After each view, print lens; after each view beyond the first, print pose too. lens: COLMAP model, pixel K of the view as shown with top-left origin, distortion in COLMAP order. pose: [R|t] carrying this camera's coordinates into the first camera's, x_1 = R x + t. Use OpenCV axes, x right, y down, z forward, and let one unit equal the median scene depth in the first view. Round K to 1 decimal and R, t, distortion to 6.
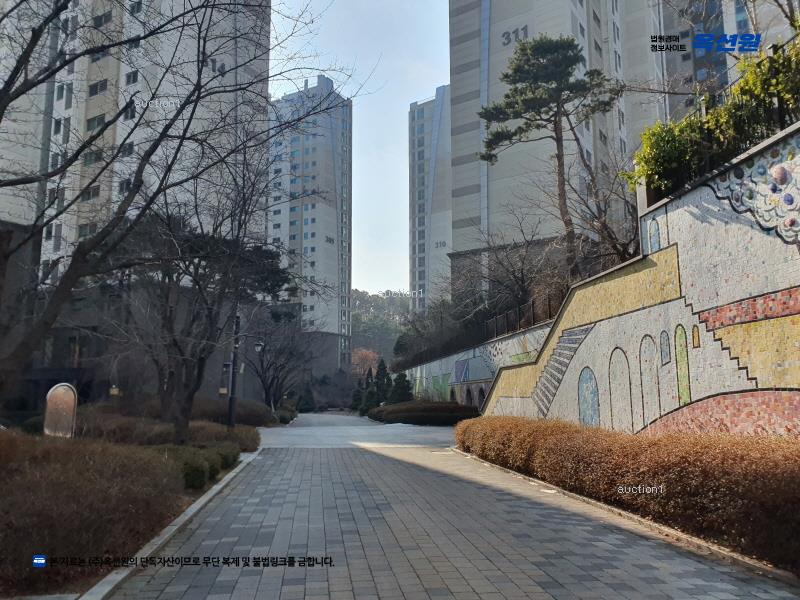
lens RADIAL K [[622.3, 0, 400.0], [0, 622.3, 300.0], [0, 0, 1]] dist [0.080185, -0.055315]
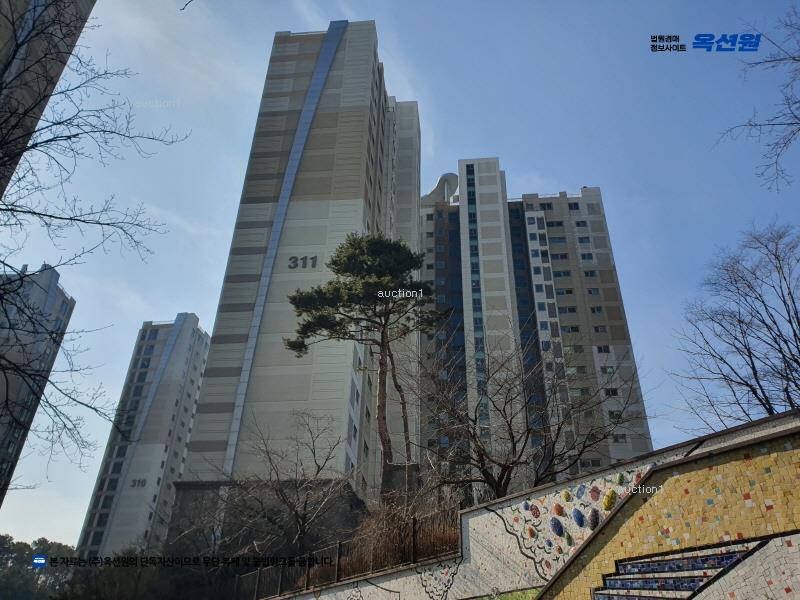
lens RADIAL K [[622.3, 0, 400.0], [0, 622.3, 300.0], [0, 0, 1]] dist [0.080185, -0.055315]
pose [[0.884163, 0.269723, 0.381451, -0.036828], [-0.095534, 0.903633, -0.417518, 0.022763], [-0.457306, 0.332713, 0.824727, 0.151871]]
